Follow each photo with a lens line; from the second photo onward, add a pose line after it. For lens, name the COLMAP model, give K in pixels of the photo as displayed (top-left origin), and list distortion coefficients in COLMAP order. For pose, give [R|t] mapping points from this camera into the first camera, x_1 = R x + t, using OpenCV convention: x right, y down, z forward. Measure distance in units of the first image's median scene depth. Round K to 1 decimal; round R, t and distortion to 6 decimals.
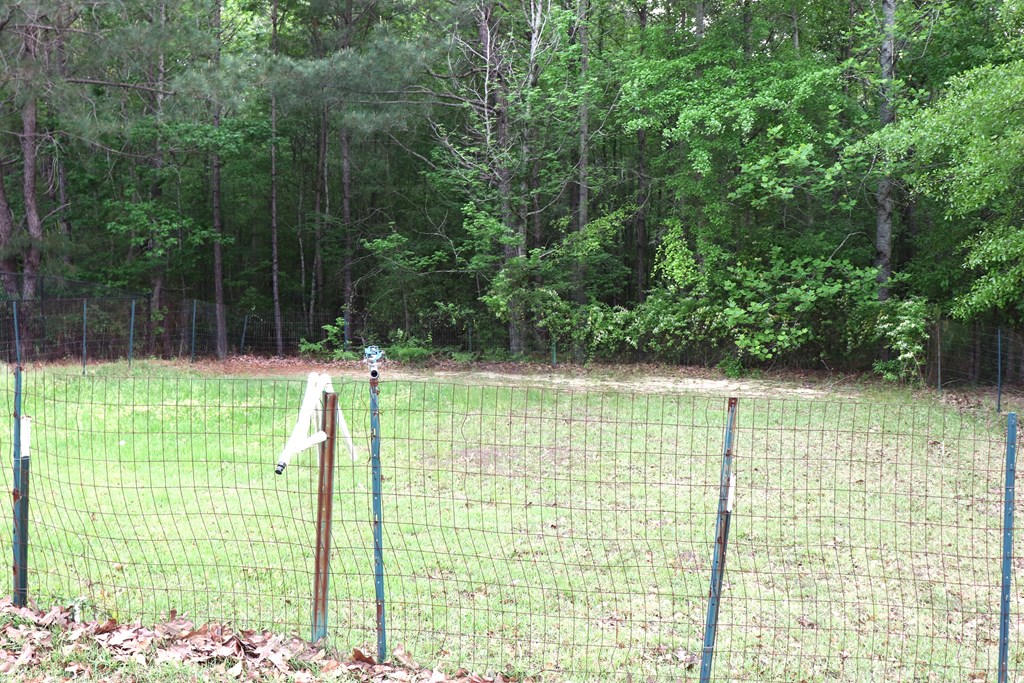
lens RADIAL K [[948.7, 0, 497.4], [0, 948.7, 343.0], [0, 0, 1]] dist [-0.164014, 0.140248]
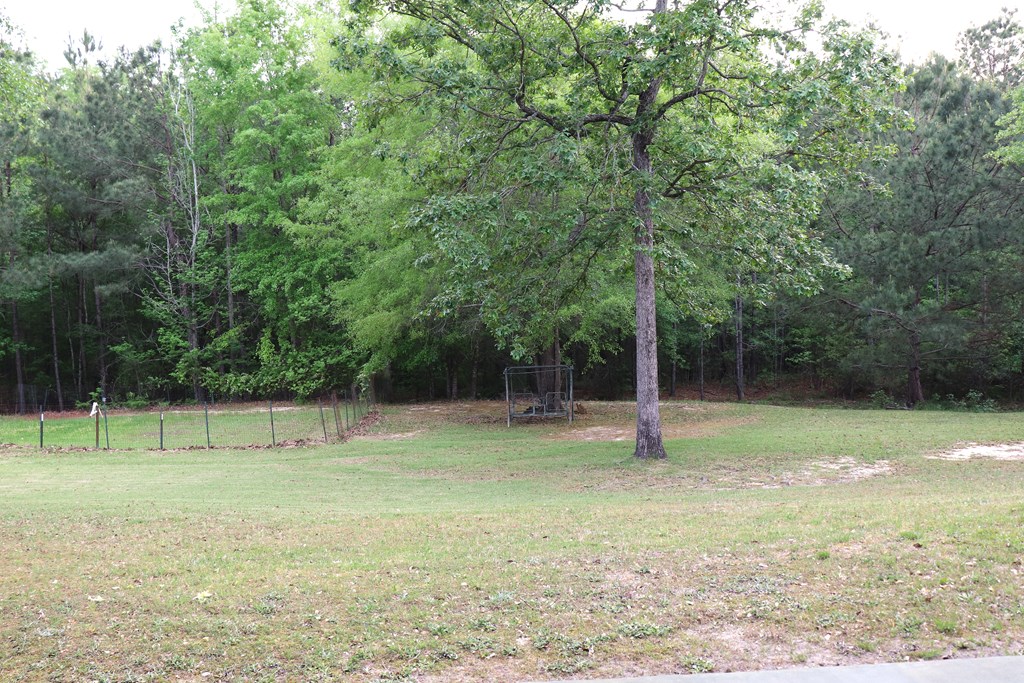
lens RADIAL K [[948.7, 0, 497.4], [0, 948.7, 343.0], [0, 0, 1]] dist [-0.164014, 0.140248]
pose [[0.968805, -0.056727, 0.241243, 0.173637], [0.068461, 0.996830, -0.040532, 0.013829], [-0.238180, 0.055783, 0.969618, -1.036500]]
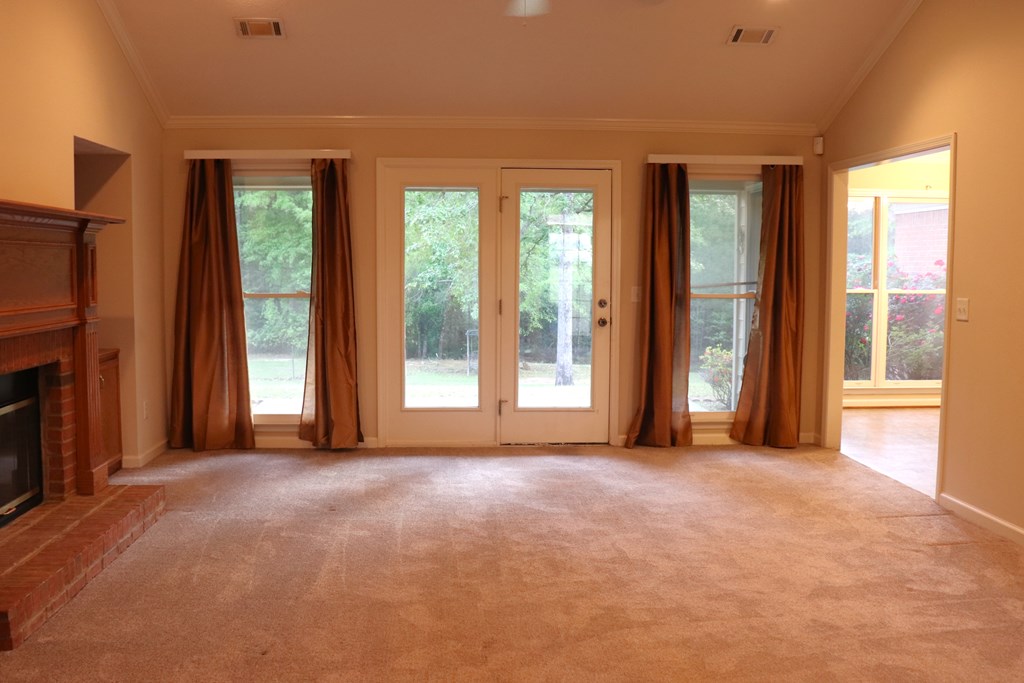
lens RADIAL K [[948.7, 0, 497.4], [0, 948.7, 343.0], [0, 0, 1]] dist [-0.164014, 0.140248]
pose [[0.960362, -0.024439, 0.277681, 0.070187], [0.029861, 0.999437, -0.015315, 0.049175], [-0.277150, 0.023000, 0.960551, -1.443225]]
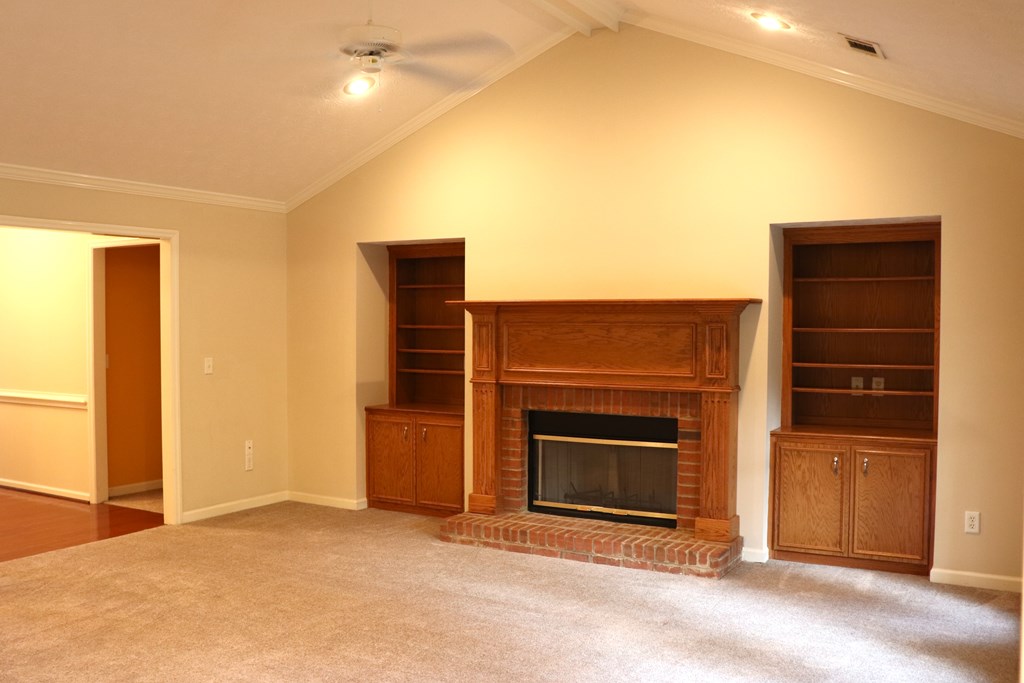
lens RADIAL K [[948.7, 0, 497.4], [0, 948.7, 343.0], [0, 0, 1]] dist [-0.164014, 0.140248]
pose [[-0.309149, 0.015291, -0.950891, 0.352480], [-0.101665, 0.993610, 0.049030, 0.011242], [0.945564, 0.111830, -0.305619, -1.125559]]
